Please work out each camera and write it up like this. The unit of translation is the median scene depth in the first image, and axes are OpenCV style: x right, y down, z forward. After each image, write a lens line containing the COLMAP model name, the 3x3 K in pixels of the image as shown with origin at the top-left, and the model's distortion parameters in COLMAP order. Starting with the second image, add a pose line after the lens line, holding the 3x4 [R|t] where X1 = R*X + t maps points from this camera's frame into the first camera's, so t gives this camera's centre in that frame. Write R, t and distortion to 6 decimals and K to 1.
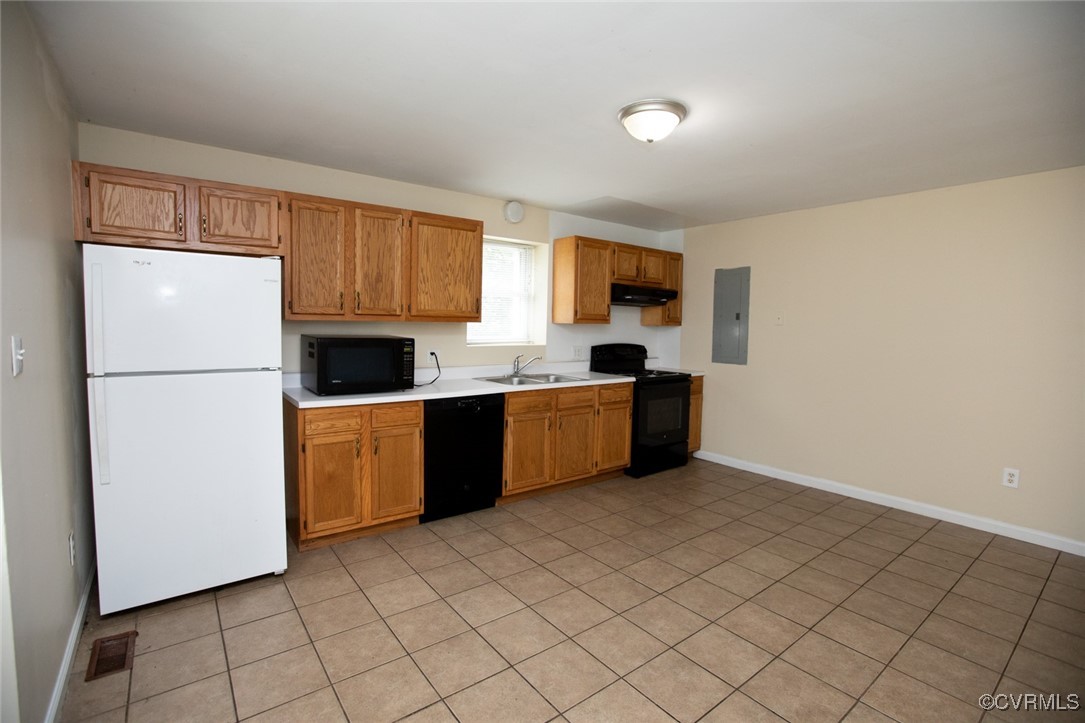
lens RADIAL K [[495.5, 0, 537.2], [0, 495.5, 359.5], [0, 0, 1]] dist [-0.045673, 0.014959]
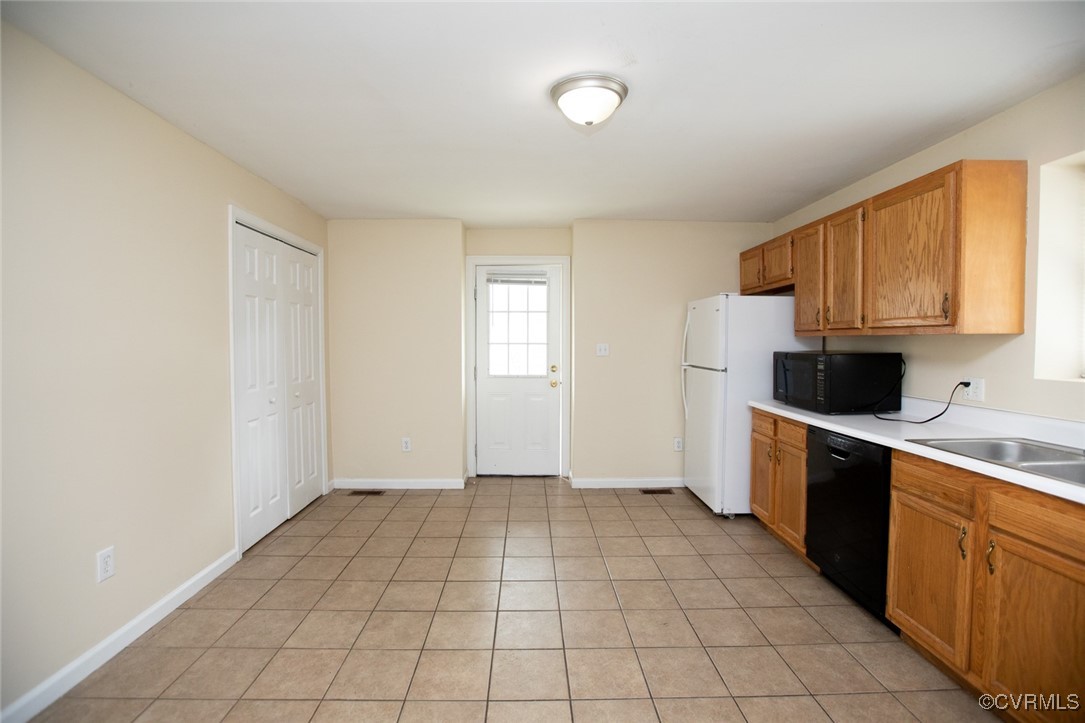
lens RADIAL K [[495.5, 0, 542.2], [0, 495.5, 356.9], [0, 0, 1]] dist [-0.045673, 0.014959]
pose [[-0.582772, 0.009235, -0.812583, 0.731373], [-0.068945, 0.995768, 0.060763, -0.055633], [0.809705, 0.091435, -0.579670, 1.081257]]
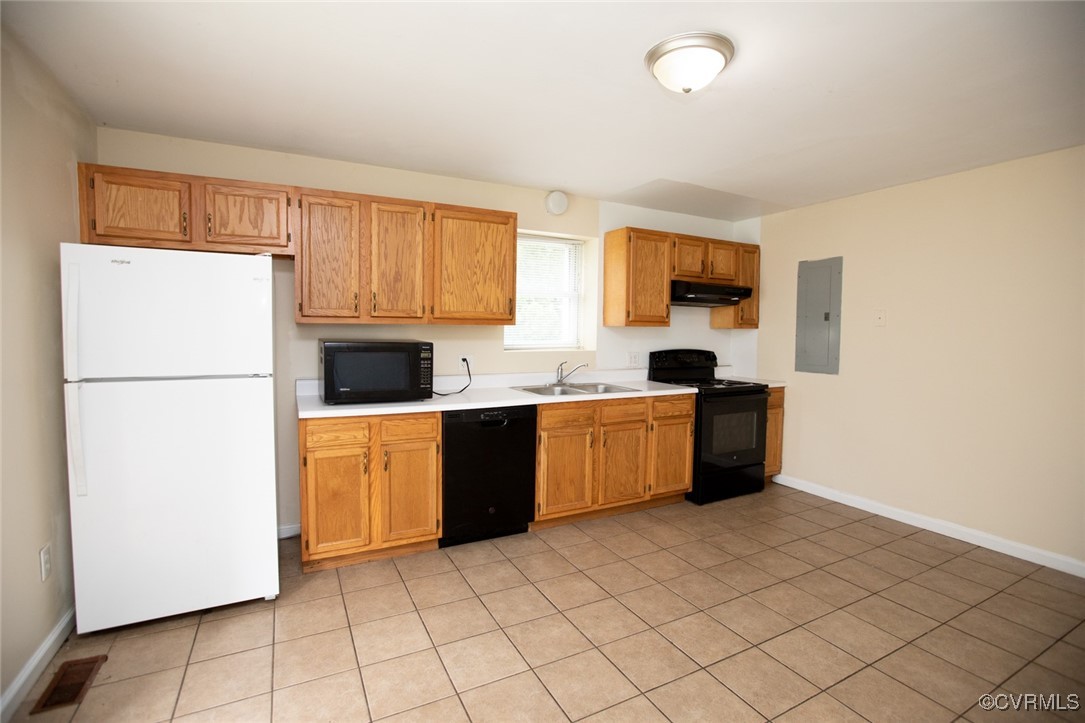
lens RADIAL K [[495.5, 0, 536.7], [0, 495.5, 358.1], [0, 0, 1]] dist [-0.045673, 0.014959]
pose [[0.984927, 0.002929, -0.172945, 0.093982], [-0.005782, 0.999855, -0.015995, -0.001068], [0.172873, 0.016754, 0.984802, 0.140181]]
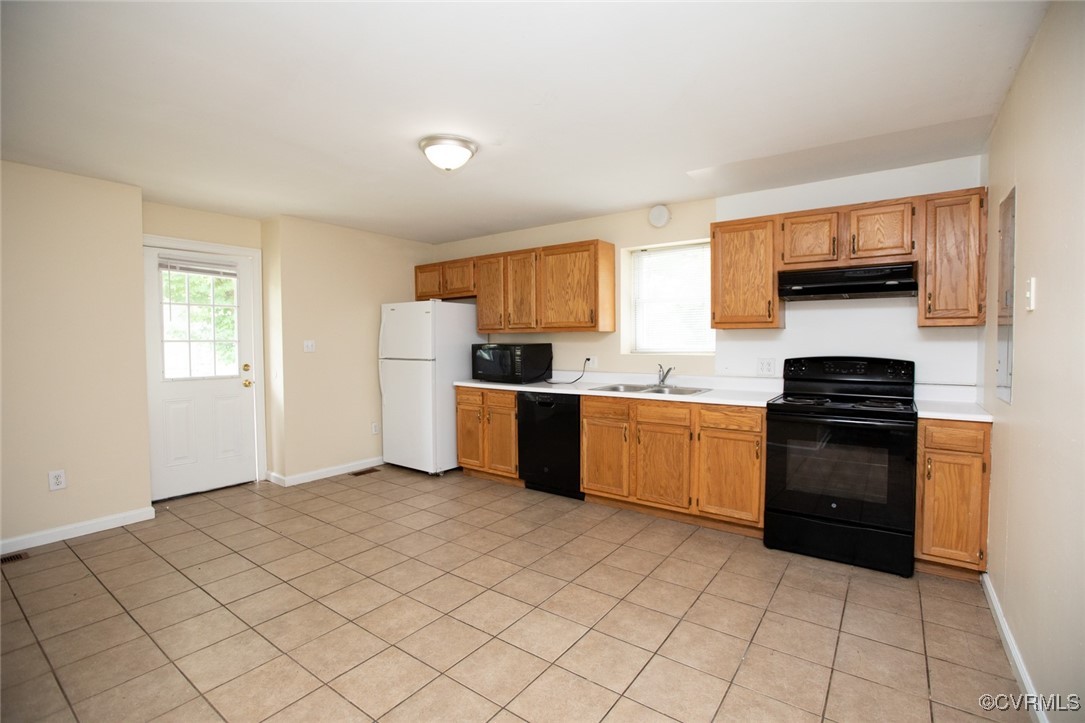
lens RADIAL K [[495.5, 0, 535.2], [0, 495.5, 354.0], [0, 0, 1]] dist [-0.045673, 0.014959]
pose [[0.281875, 0.009289, -0.959406, 1.036219], [-0.058907, 0.998234, -0.007642, -0.008849], [0.957641, 0.058670, 0.281925, 0.649679]]
